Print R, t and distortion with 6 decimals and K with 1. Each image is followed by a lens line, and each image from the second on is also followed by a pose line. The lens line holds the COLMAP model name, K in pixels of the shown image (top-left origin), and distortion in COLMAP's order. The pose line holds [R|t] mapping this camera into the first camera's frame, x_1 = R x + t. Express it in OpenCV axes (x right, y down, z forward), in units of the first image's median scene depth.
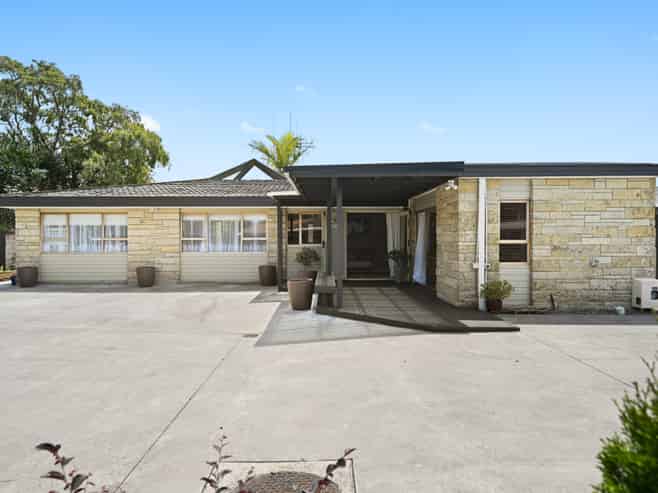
lens RADIAL K [[434.8, 0, 329.0], [0, 434.8, 246.5], [0, 0, 1]] dist [0.005789, 0.002489]
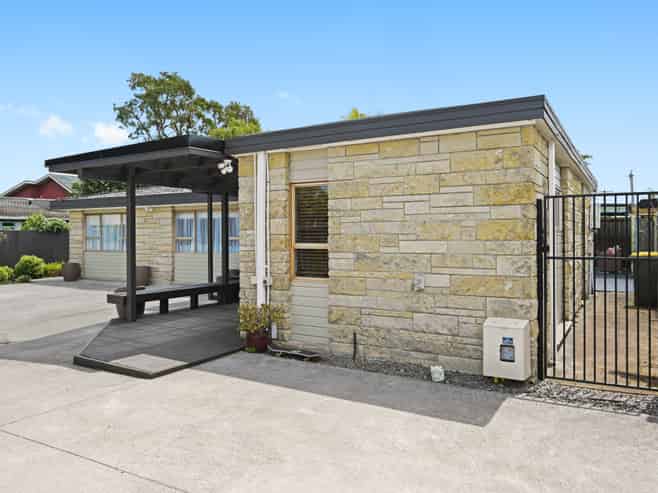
lens RADIAL K [[499.7, 0, 329.0], [0, 499.7, 246.5], [0, 0, 1]] dist [0.001072, -0.000449]
pose [[0.858604, 0.011973, -0.512500, 0.566631], [-0.010330, 0.999928, 0.006053, -0.010307], [0.512535, 0.000097, 0.858666, 0.252599]]
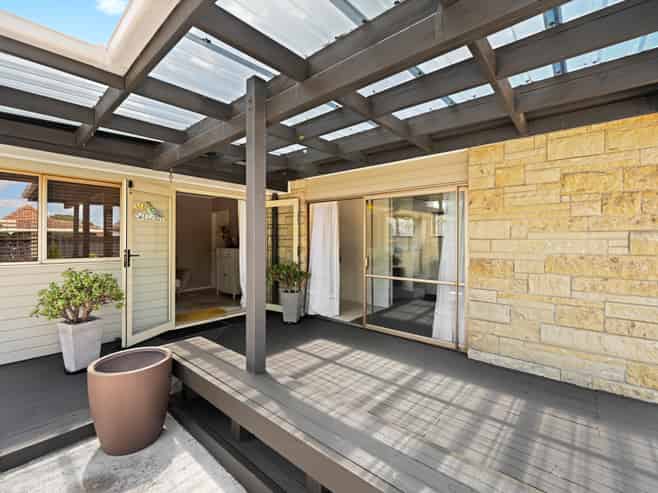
lens RADIAL K [[293.2, 0, 329.0], [0, 293.2, 246.5], [0, 0, 1]] dist [0.023583, -0.000330]
pose [[0.659358, -0.017593, 0.751623, -0.103675], [0.014603, 0.999837, 0.010592, -0.019178], [-0.751687, 0.003992, 0.659508, 0.726197]]
